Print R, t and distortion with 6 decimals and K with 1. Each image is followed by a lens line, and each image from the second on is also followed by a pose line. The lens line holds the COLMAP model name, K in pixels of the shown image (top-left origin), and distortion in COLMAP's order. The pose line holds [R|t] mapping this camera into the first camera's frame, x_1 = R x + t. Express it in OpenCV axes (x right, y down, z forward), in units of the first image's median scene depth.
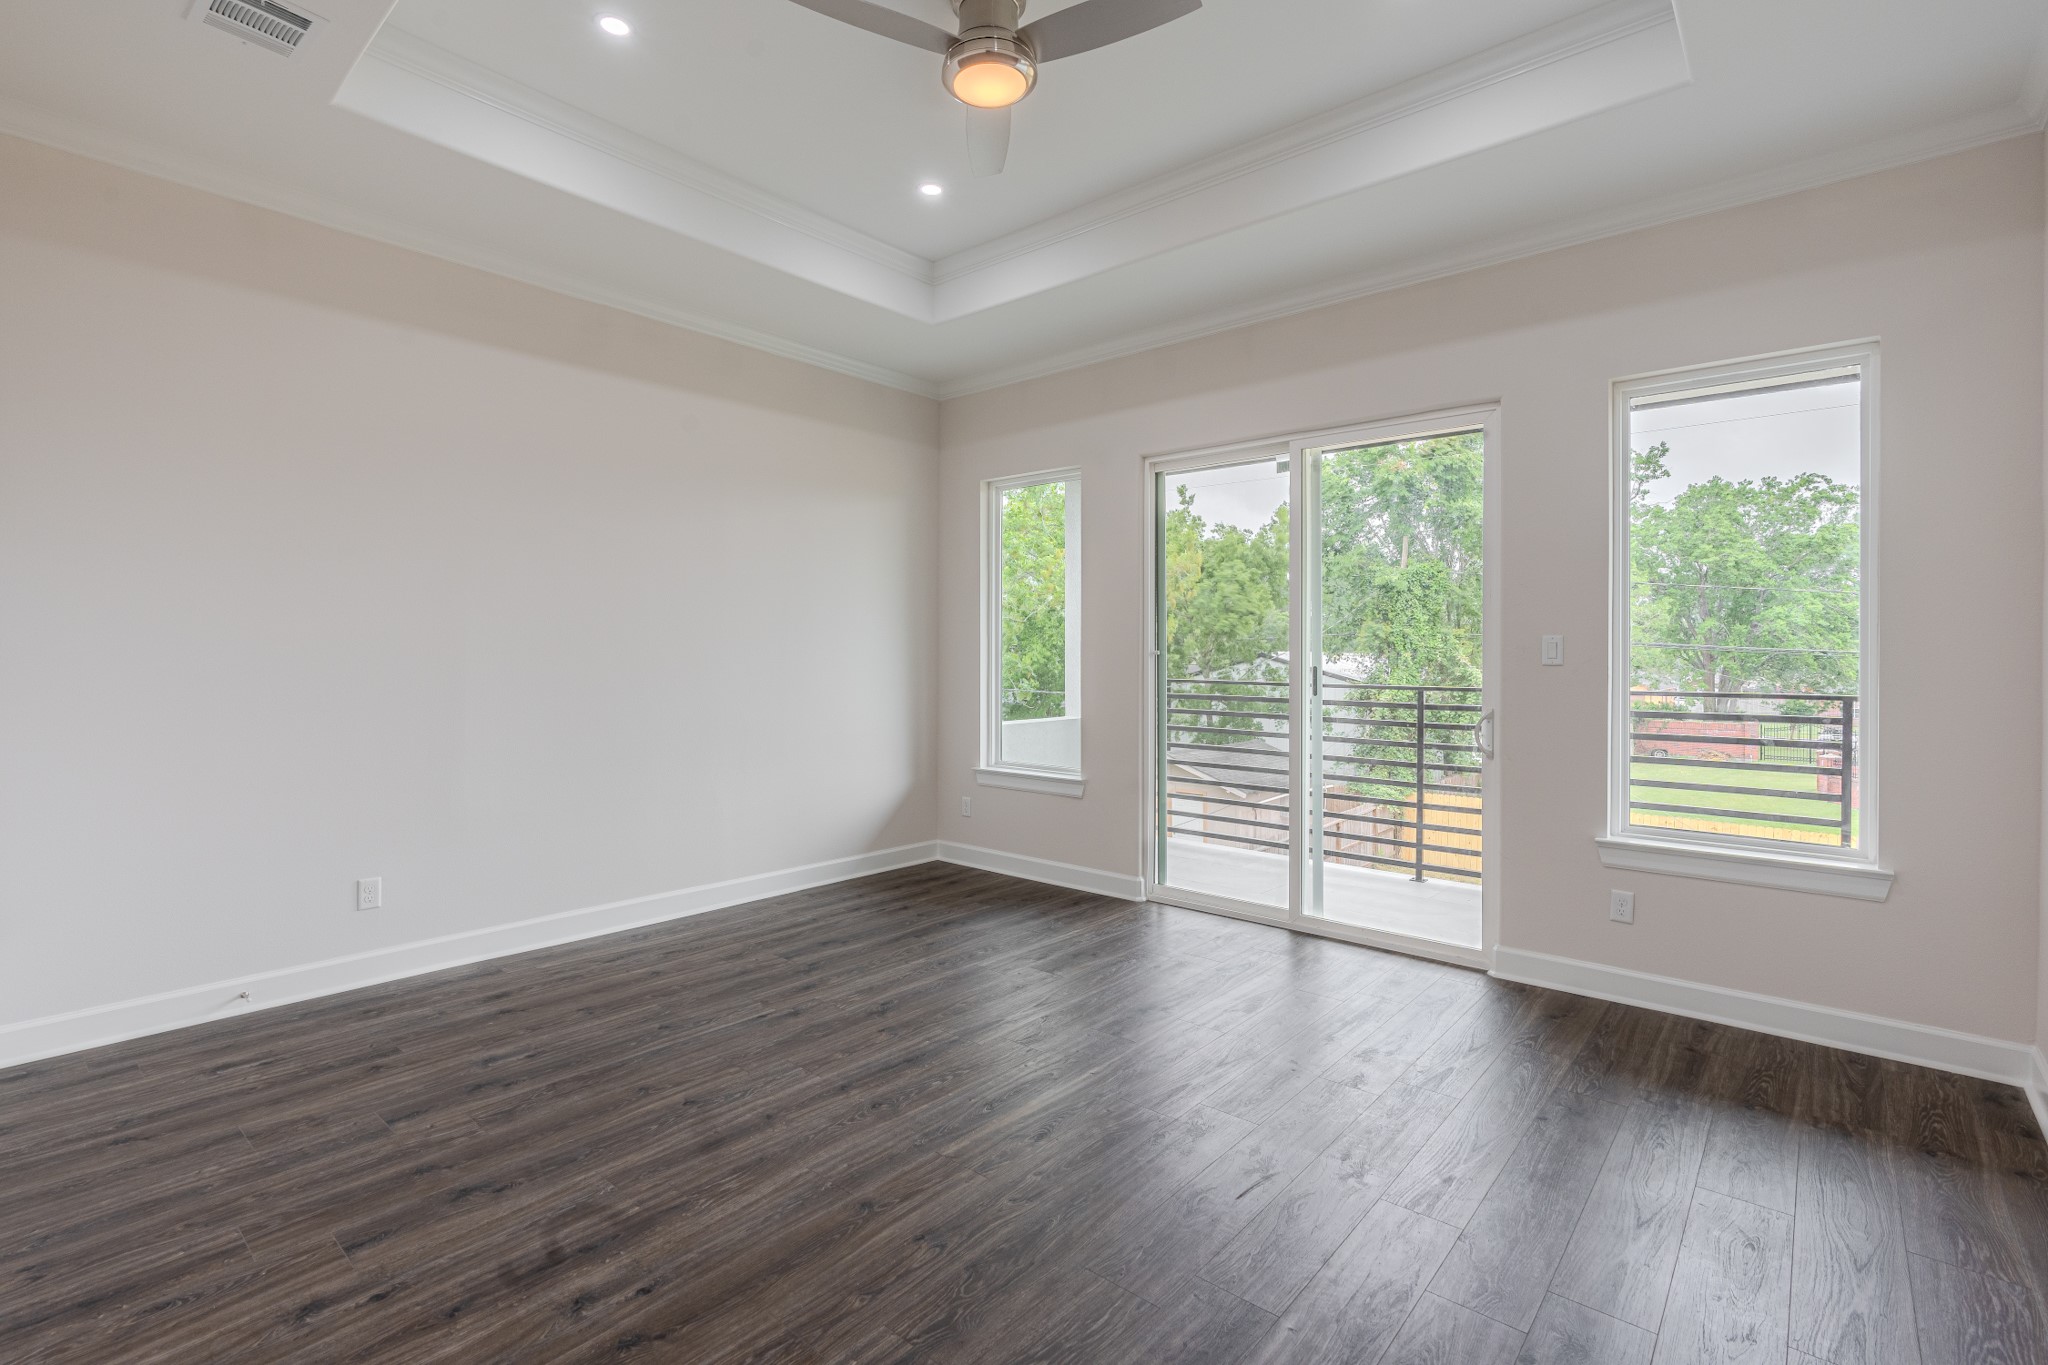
lens RADIAL K [[963.7, 0, 1024.2], [0, 963.7, 670.6], [0, 0, 1]] dist [-0.002772, -0.000012]
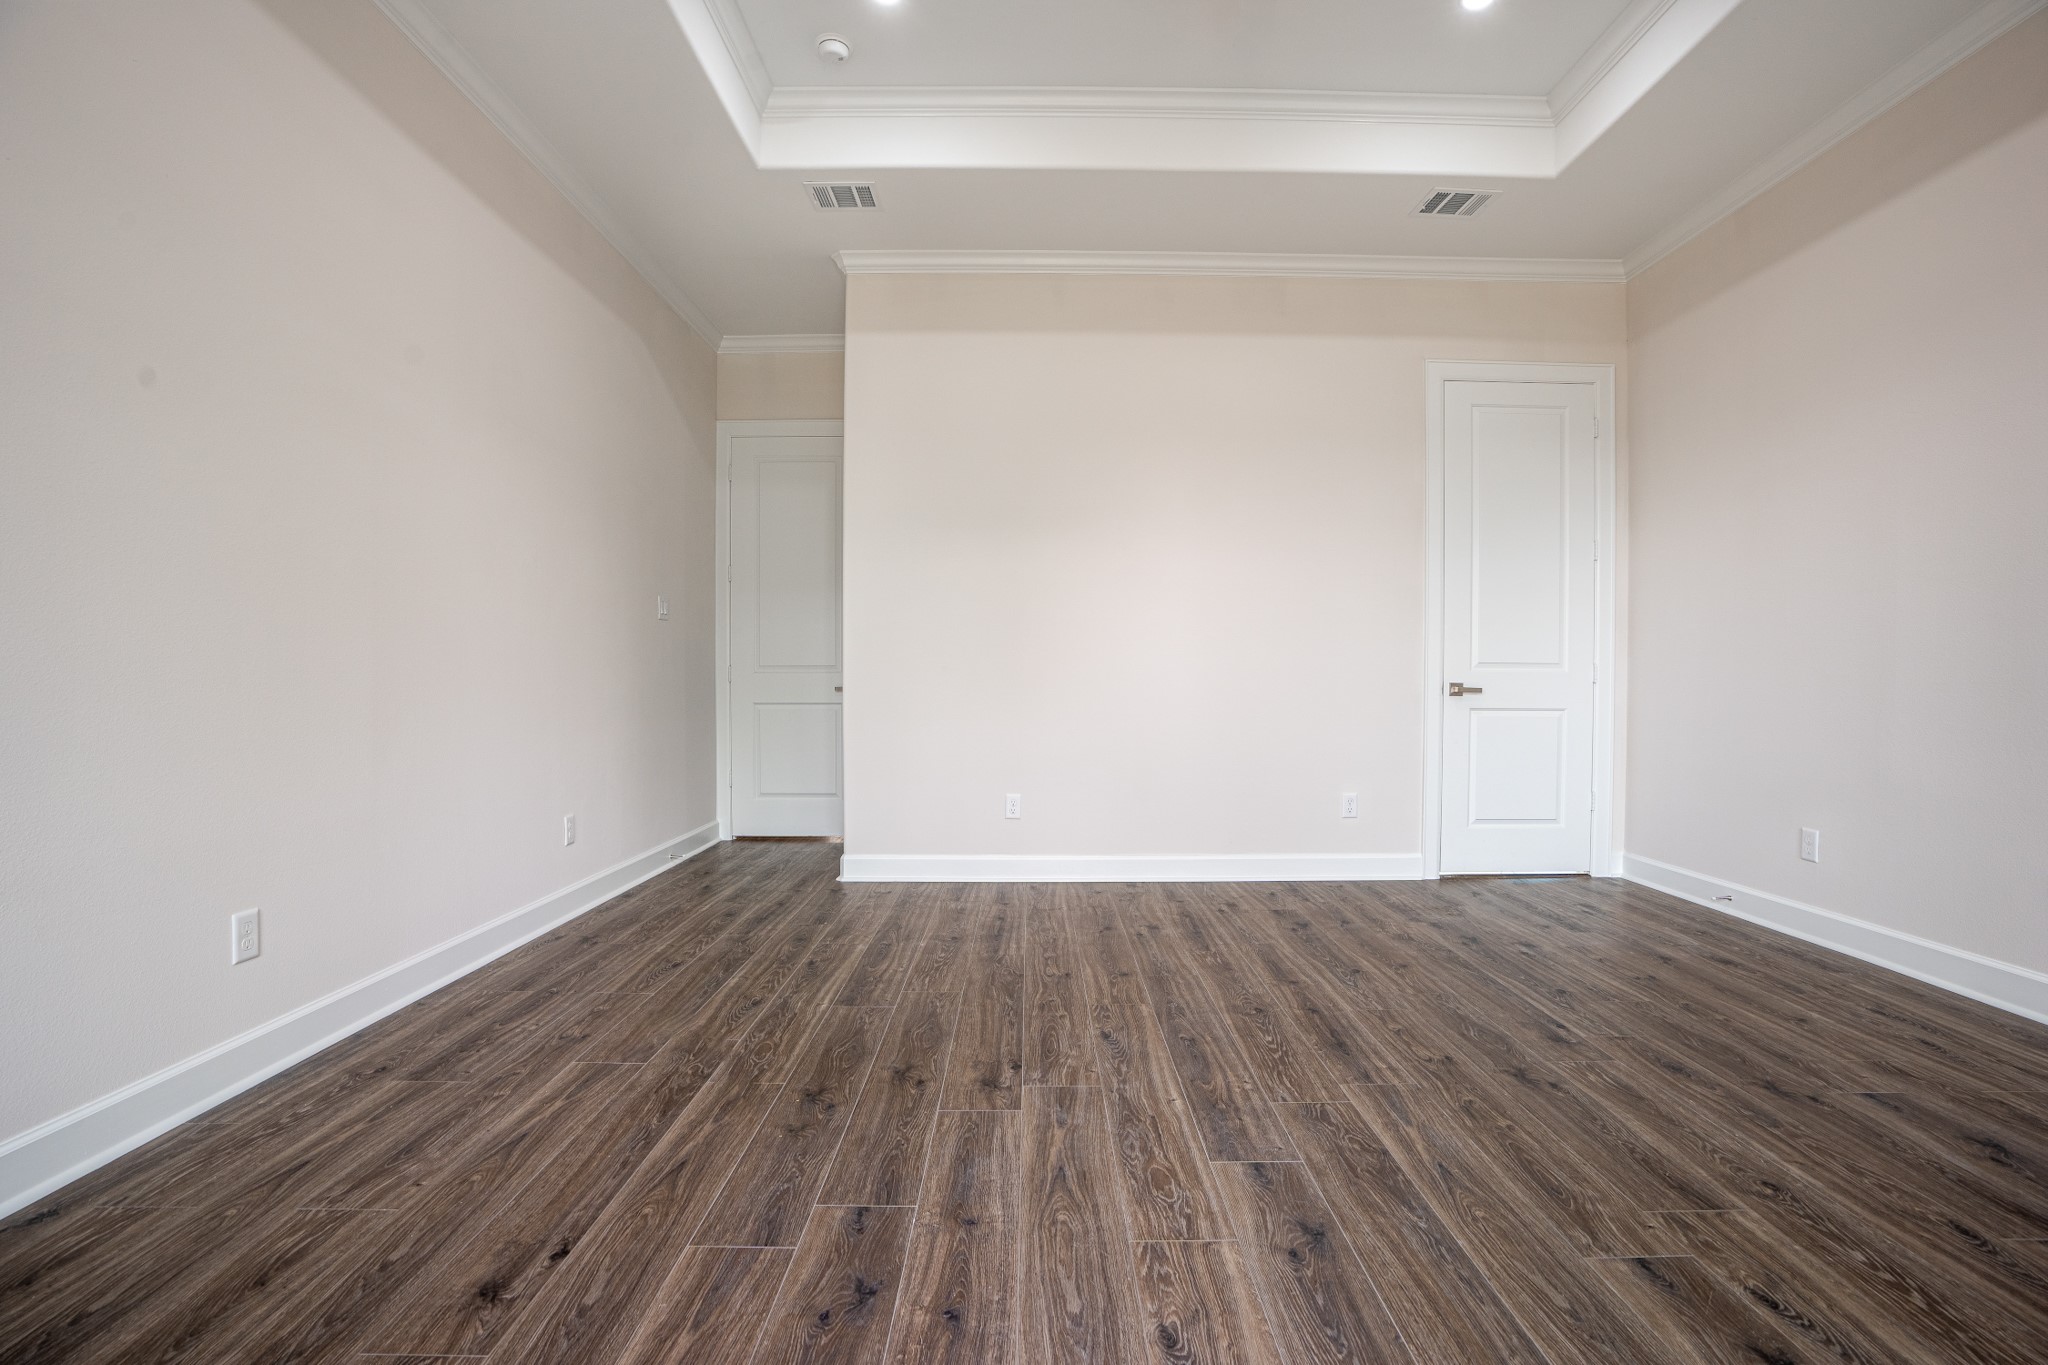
lens RADIAL K [[963.7, 0, 1027.2], [0, 963.7, 678.7], [0, 0, 1]] dist [-0.002772, -0.000012]
pose [[-0.761651, -0.005419, -0.647965, 0.581789], [-0.019994, 0.999685, 0.015141, 0.077063], [0.647679, 0.024488, -0.761520, 1.349412]]
